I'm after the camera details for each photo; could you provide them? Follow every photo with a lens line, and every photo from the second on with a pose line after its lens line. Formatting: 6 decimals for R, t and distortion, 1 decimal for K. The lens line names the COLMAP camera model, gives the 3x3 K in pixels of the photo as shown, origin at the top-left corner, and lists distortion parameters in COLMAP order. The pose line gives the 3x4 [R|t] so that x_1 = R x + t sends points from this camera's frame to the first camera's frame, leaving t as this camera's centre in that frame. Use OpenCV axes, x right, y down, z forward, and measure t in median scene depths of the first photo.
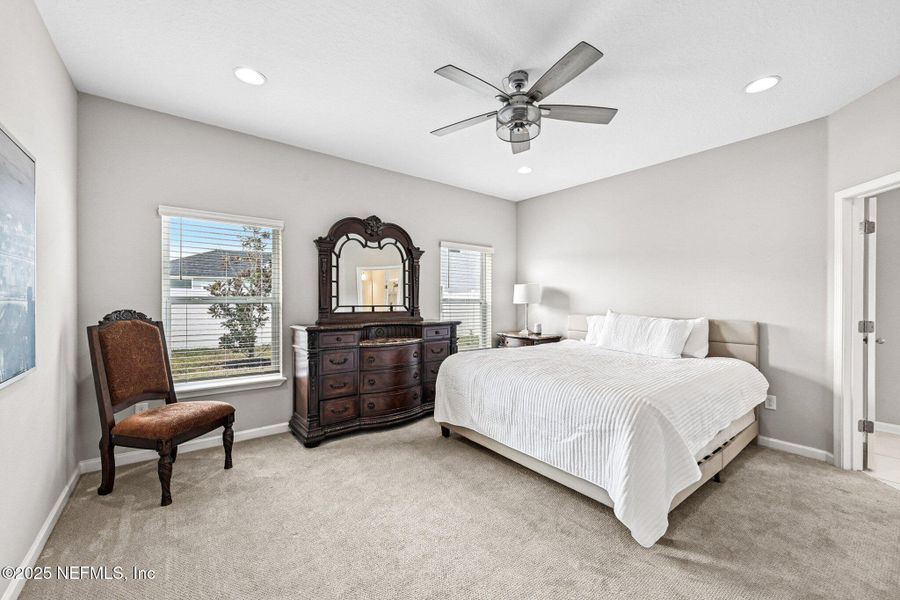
lens RADIAL K [[356.3, 0, 458.1], [0, 356.3, 301.4], [0, 0, 1]] dist [-0.004391, 0.000109]
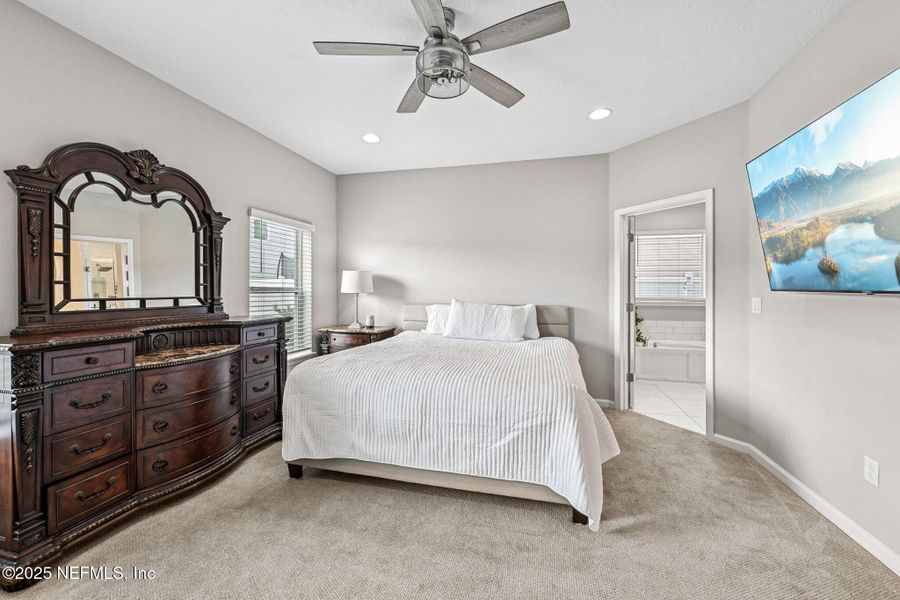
lens RADIAL K [[356.3, 0, 452.1], [0, 356.3, 291.8], [0, 0, 1]] dist [-0.004391, 0.000109]
pose [[0.797164, -0.004770, 0.603743, -0.207663], [0.004420, 0.999988, 0.002065, 0.002839], [-0.603746, 0.001023, 0.797176, 0.223594]]
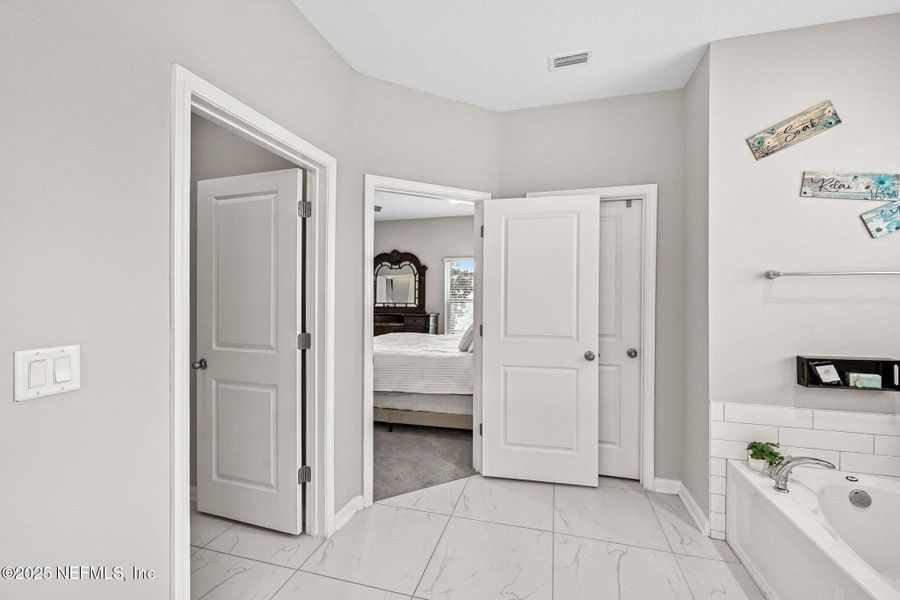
lens RADIAL K [[356.3, 0, 449.9], [0, 356.3, 297.8], [0, 0, 1]] dist [-0.004391, 0.000109]
pose [[0.576962, -0.000854, -0.816771, 1.451769], [-0.001723, 0.999996, -0.002263, -0.010769], [0.816769, 0.002713, 0.576958, 0.268468]]
